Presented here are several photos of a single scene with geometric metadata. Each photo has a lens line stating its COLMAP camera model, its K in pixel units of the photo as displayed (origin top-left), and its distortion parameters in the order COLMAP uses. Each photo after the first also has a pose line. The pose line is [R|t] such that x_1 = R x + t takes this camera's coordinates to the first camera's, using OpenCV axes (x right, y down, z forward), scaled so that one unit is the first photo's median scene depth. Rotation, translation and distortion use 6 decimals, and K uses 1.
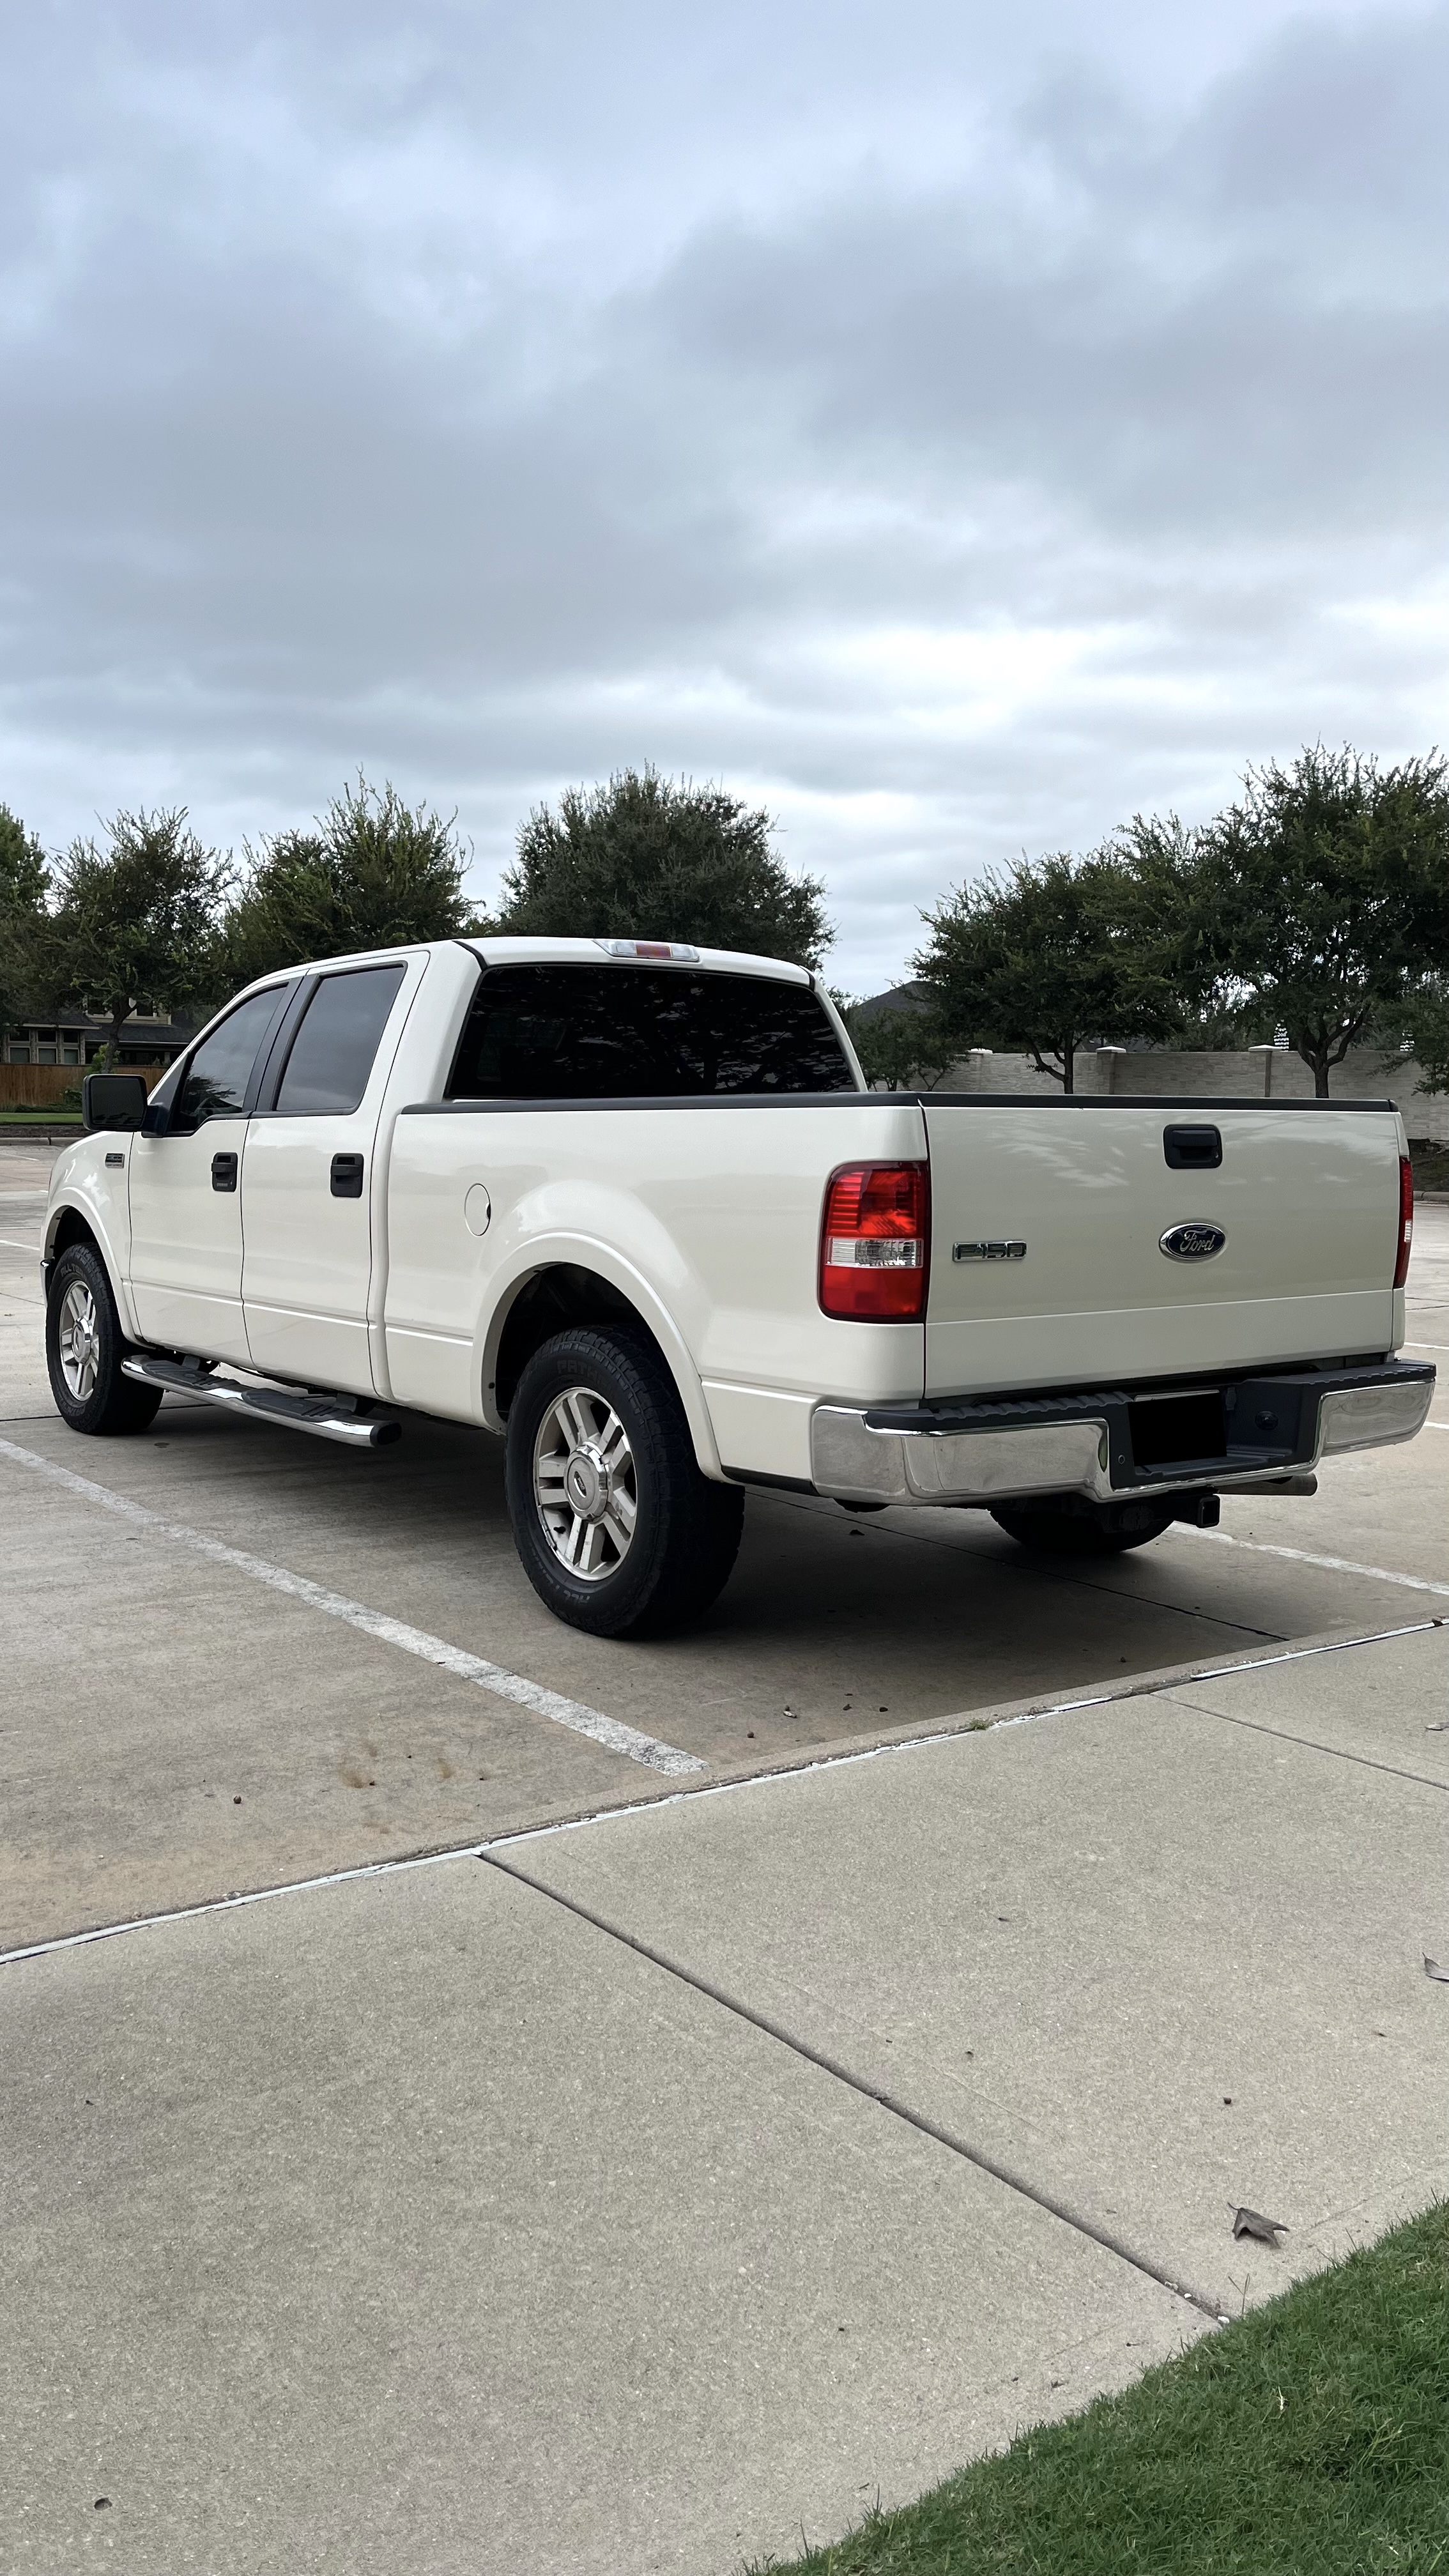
lens RADIAL K [[1973.1, 0, 723.7], [0, 1973.1, 1302.7], [0, 0, 1]] dist [0.047276, -0.052019]
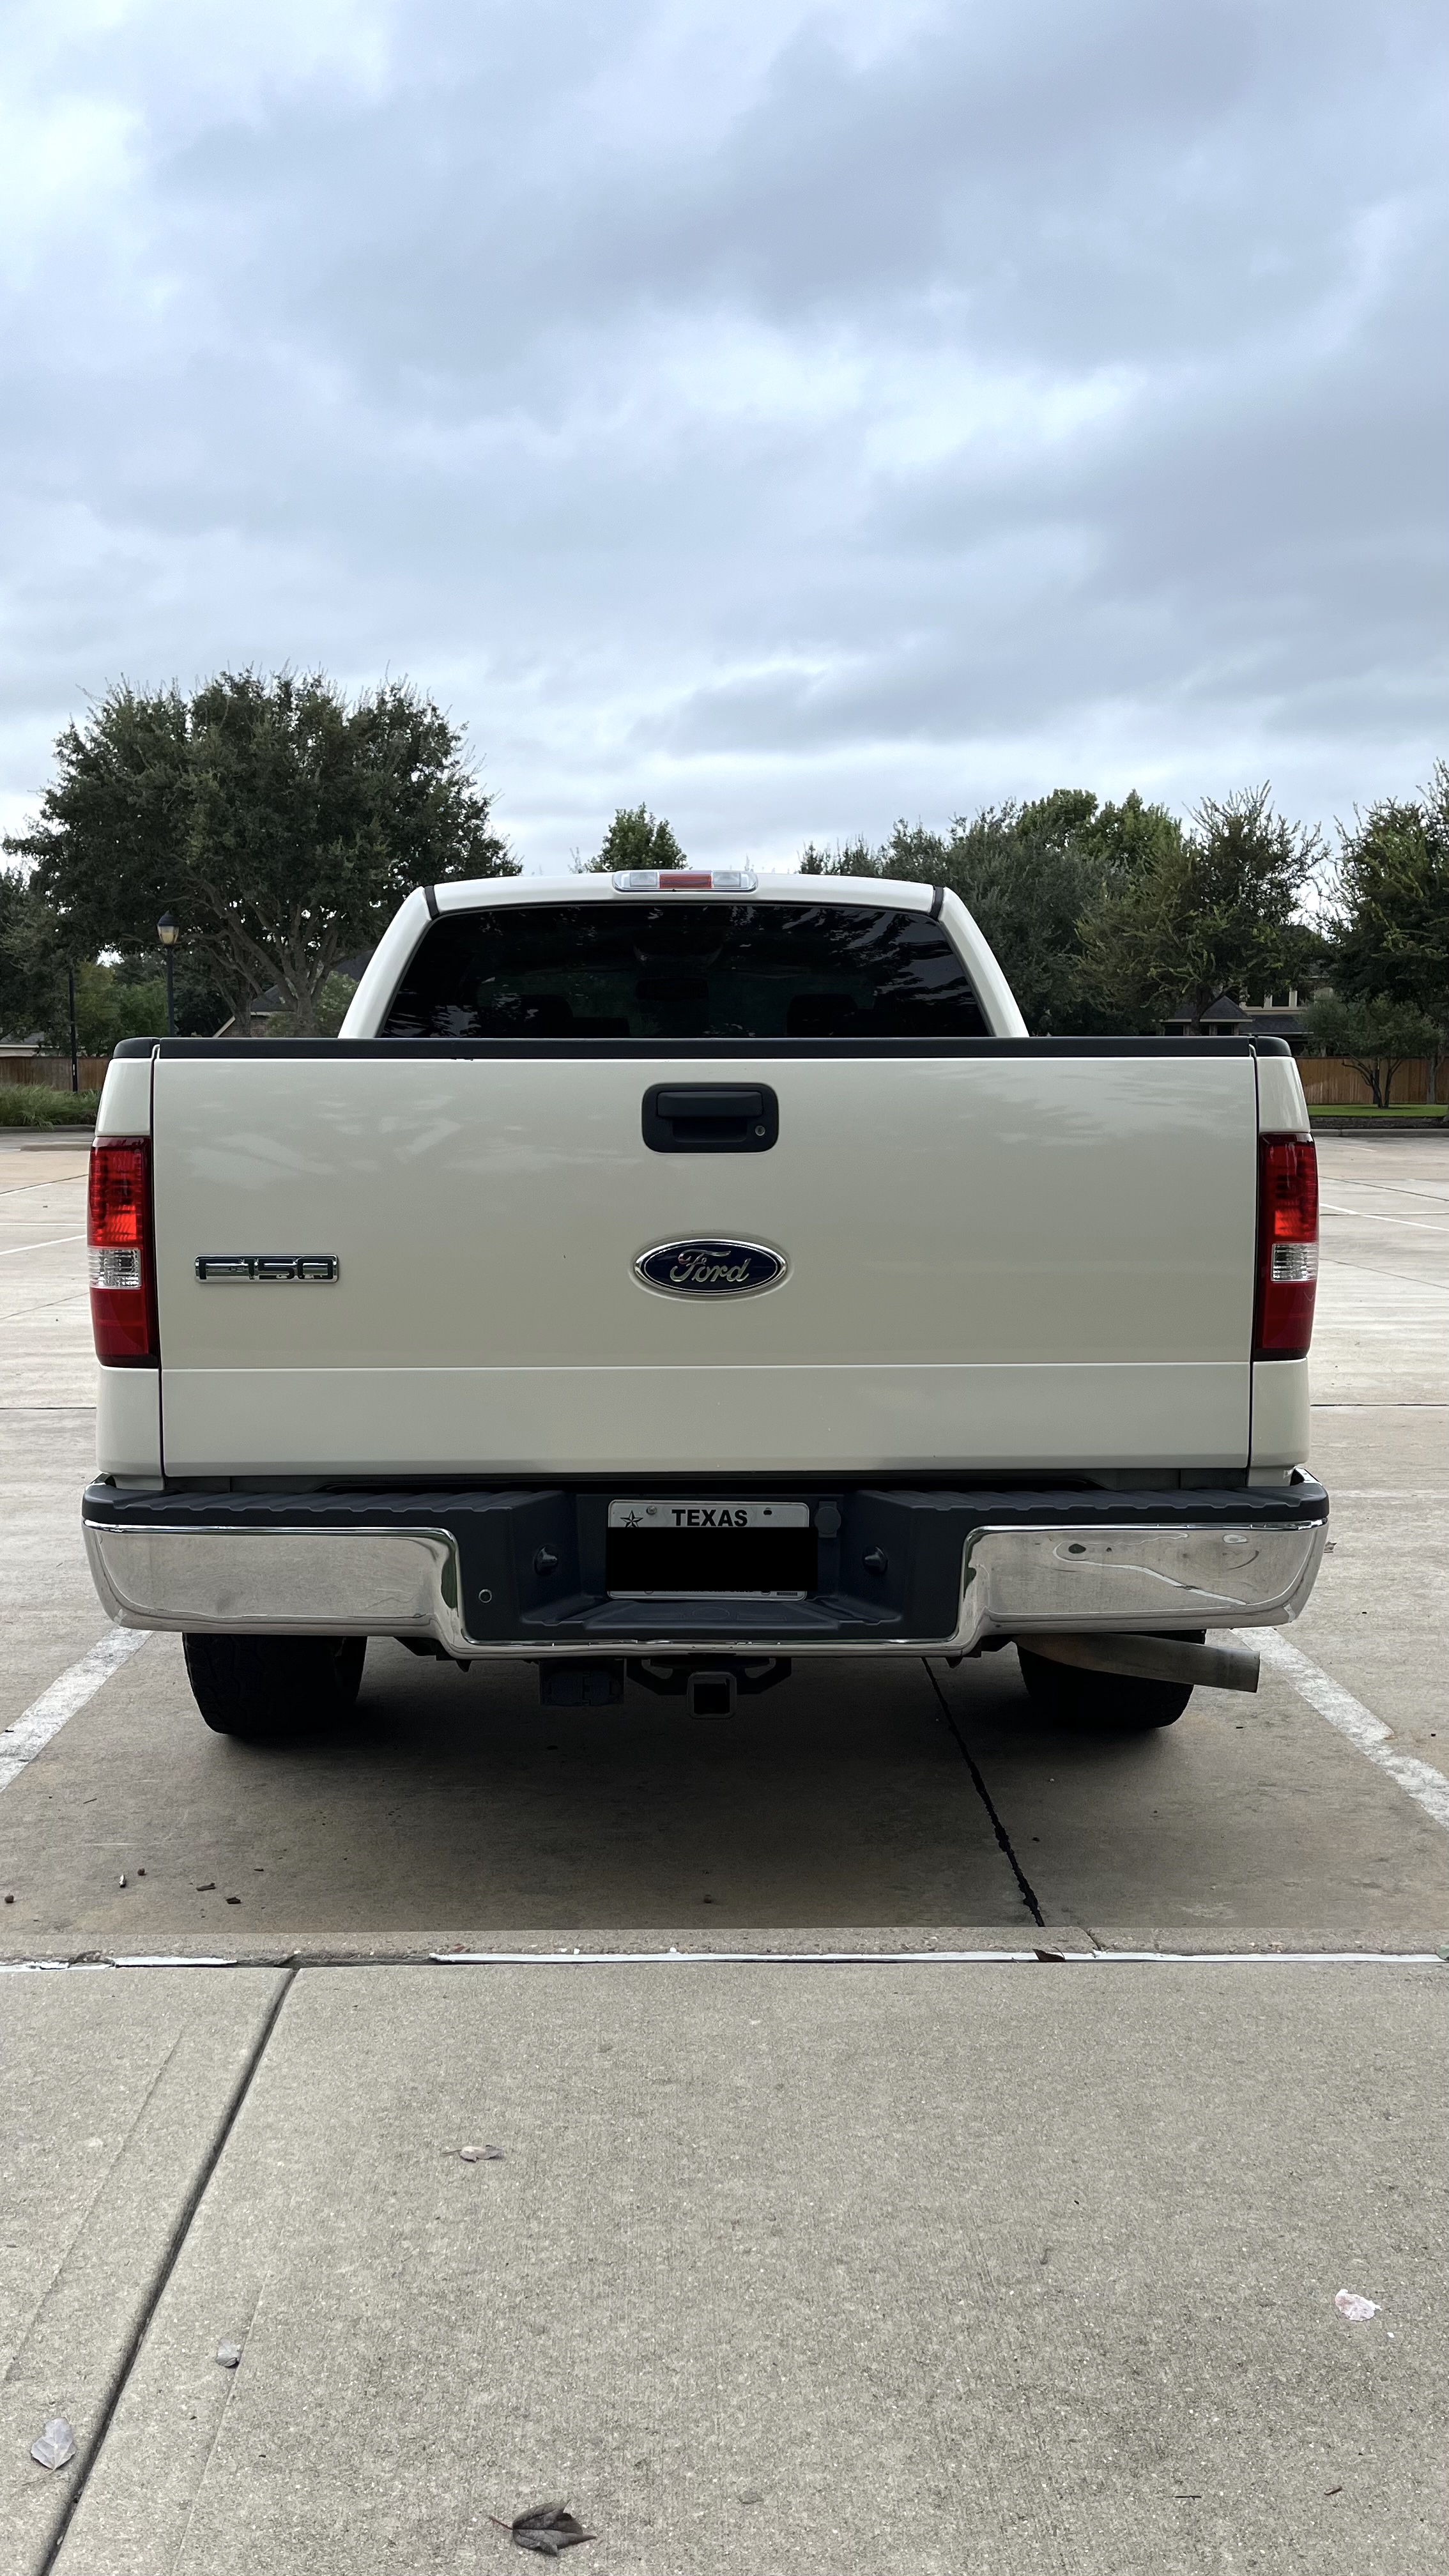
lens RADIAL K [[1973.1, 0, 710.4], [0, 1973.1, 1299.7], [0, 0, 1]] dist [0.047276, -0.052019]
pose [[0.818774, 0.042797, -0.572519, 0.066345], [-0.041547, 0.999020, 0.015263, -0.003313], [0.572611, 0.011290, 0.819749, 0.053308]]
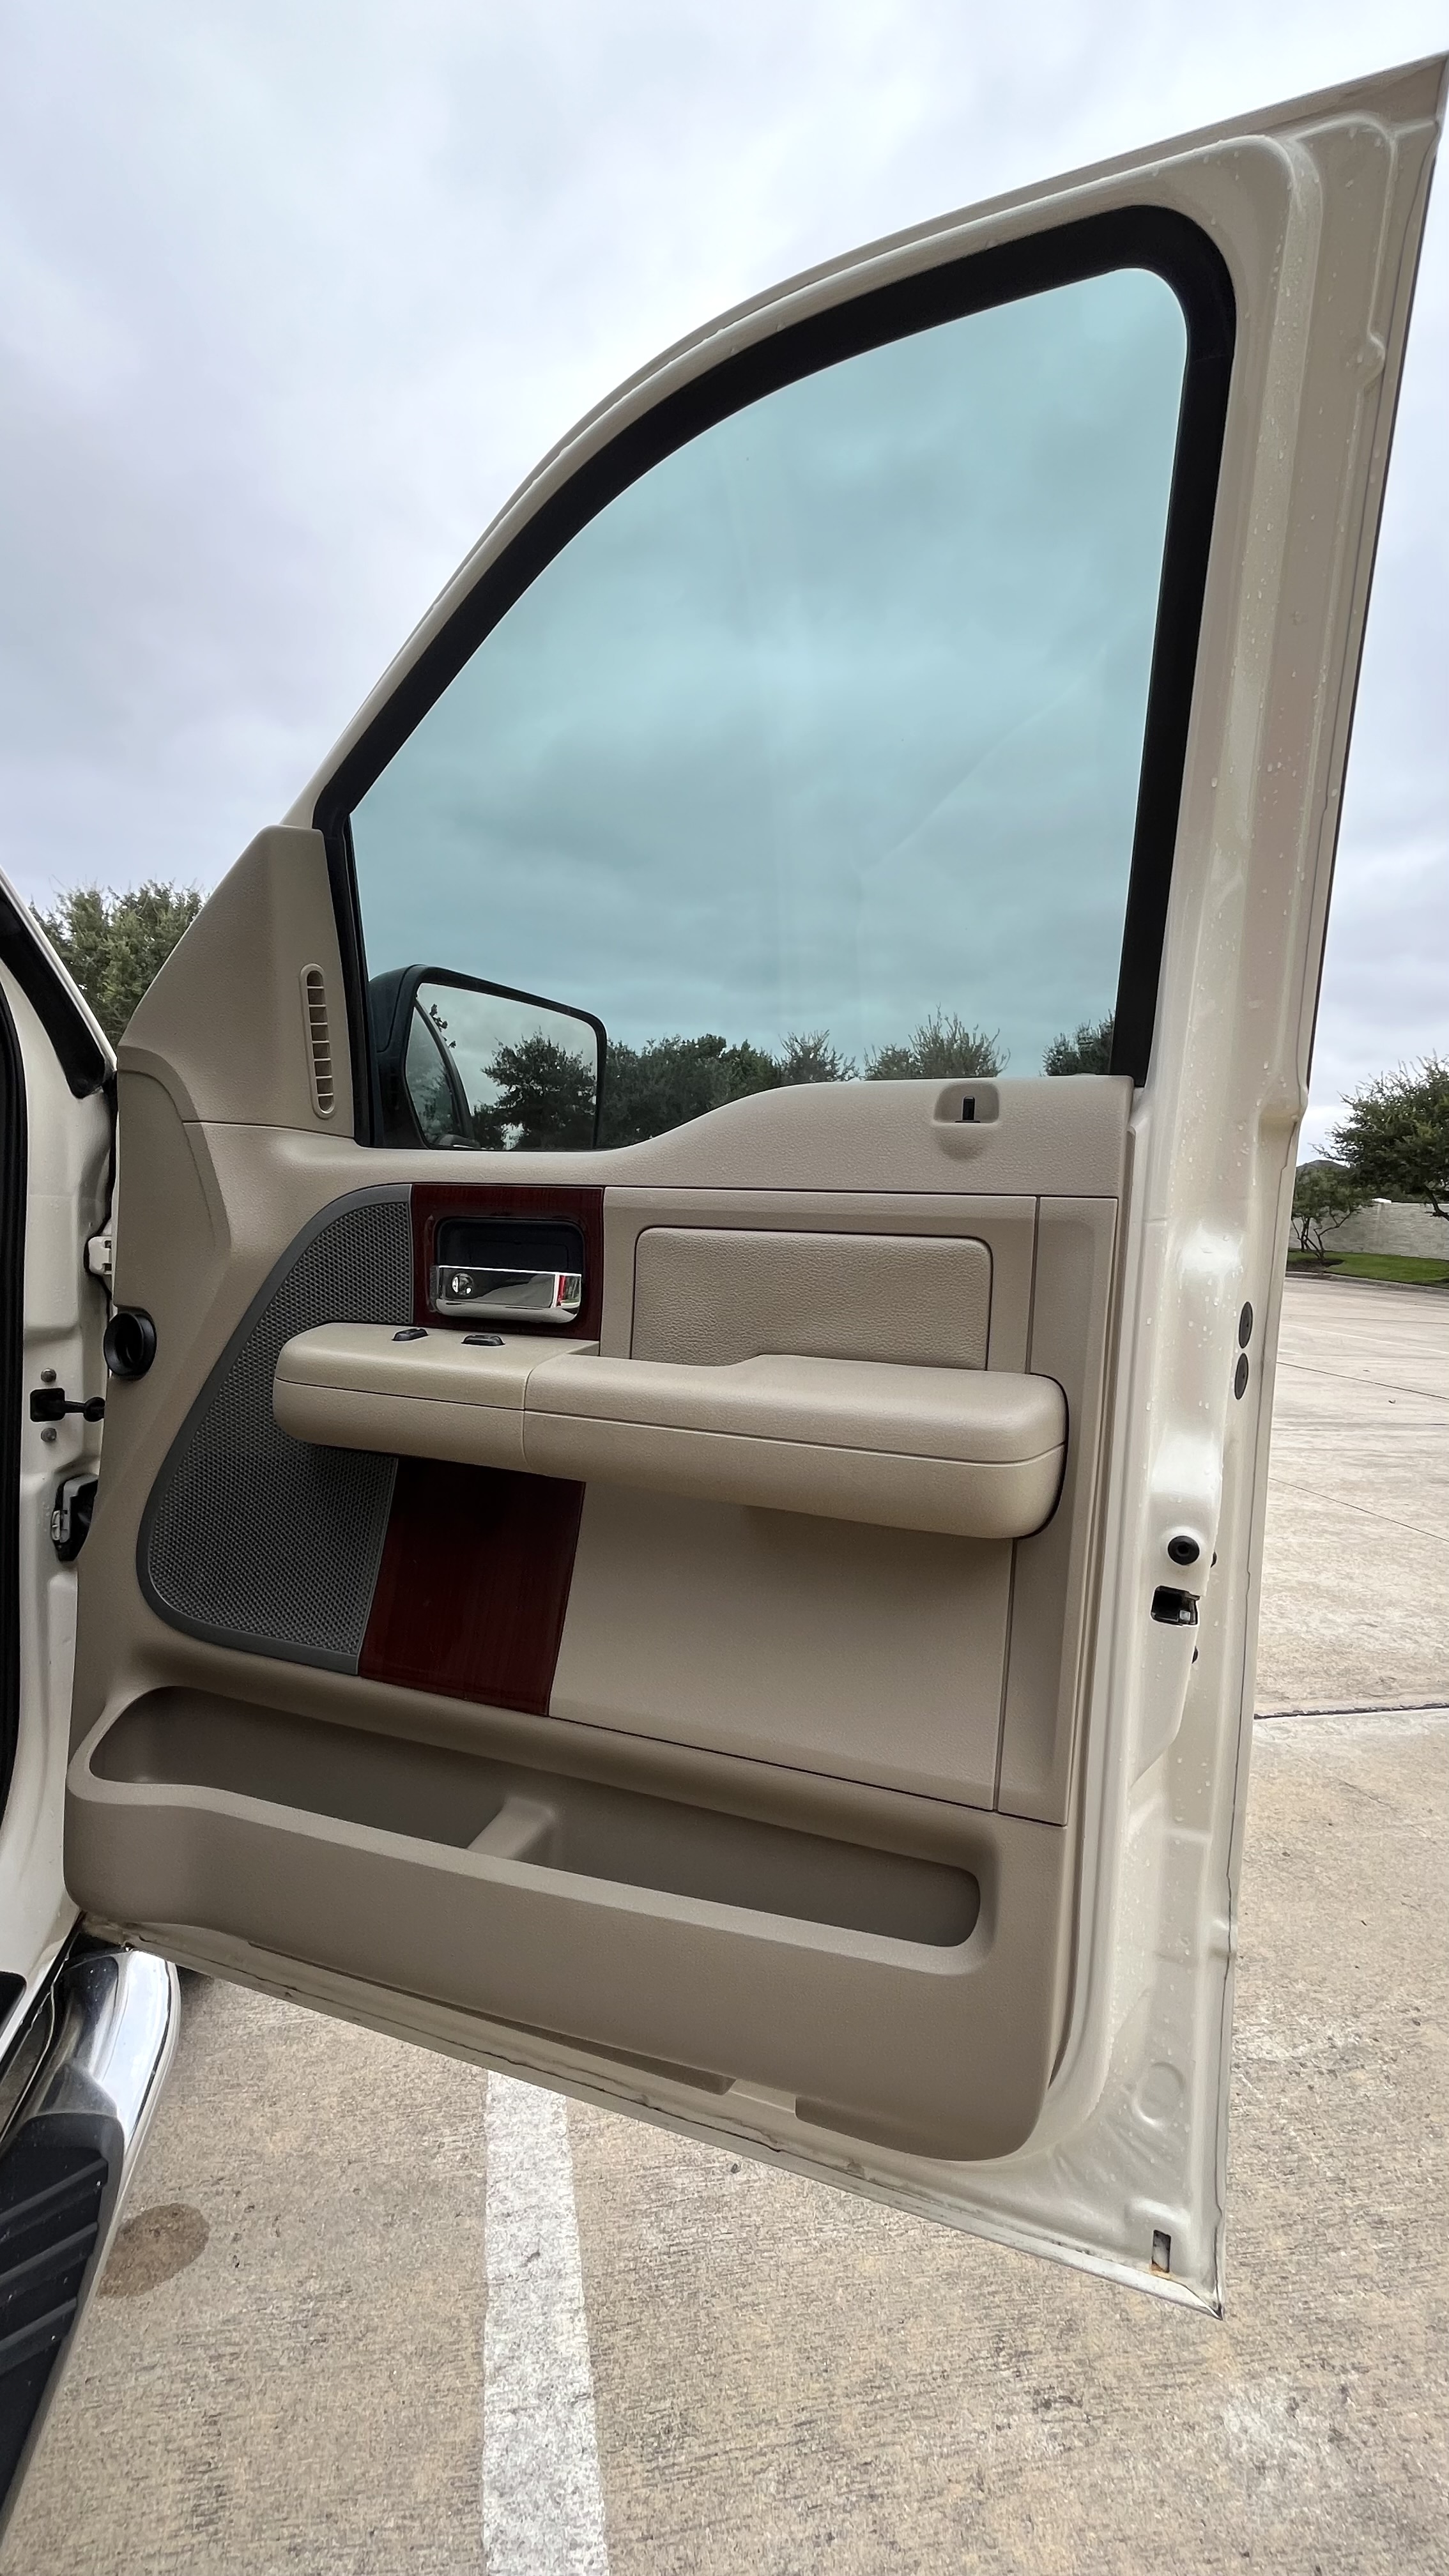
lens RADIAL K [[1043.0, 0, 720.4], [0, 1043.0, 1294.4], [0, 0, 1]] dist [-0.004192, 0.000763]
pose [[0.912230, 0.076744, -0.402427, 0.008787], [-0.089992, 0.995843, -0.014085, -0.013566], [0.399673, 0.049064, 0.915344, 0.186739]]
